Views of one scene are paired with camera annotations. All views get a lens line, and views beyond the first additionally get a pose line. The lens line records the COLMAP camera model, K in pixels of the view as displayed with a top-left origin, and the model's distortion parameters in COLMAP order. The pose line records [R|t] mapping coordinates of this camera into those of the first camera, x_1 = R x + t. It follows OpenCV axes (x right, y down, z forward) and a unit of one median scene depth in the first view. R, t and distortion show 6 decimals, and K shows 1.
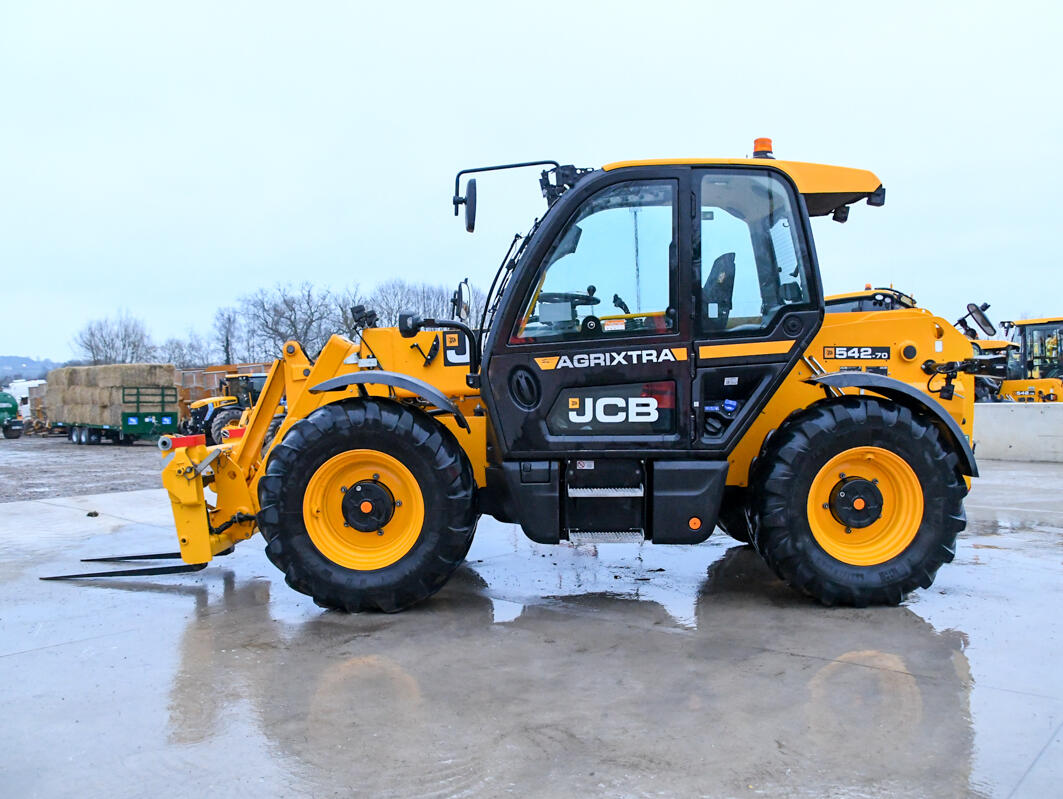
lens RADIAL K [[918.1, 0, 531.5], [0, 918.1, 399.5], [0, 0, 1]] dist [-0.098217, 0.002357]
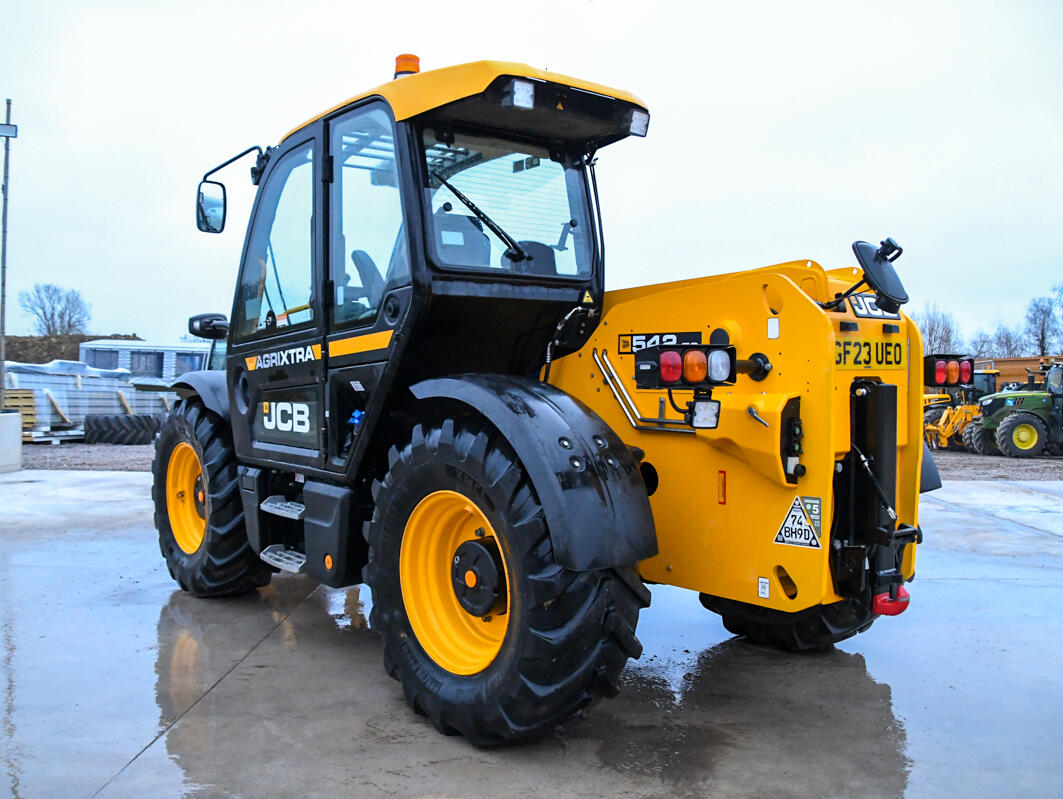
lens RADIAL K [[918.1, 0, 531.5], [0, 918.1, 399.5], [0, 0, 1]] dist [-0.098217, 0.002357]
pose [[0.622578, 0.029796, -0.781990, 0.914389], [-0.025194, 0.999520, 0.018026, -0.026541], [0.782152, 0.008479, 0.623030, 0.640595]]
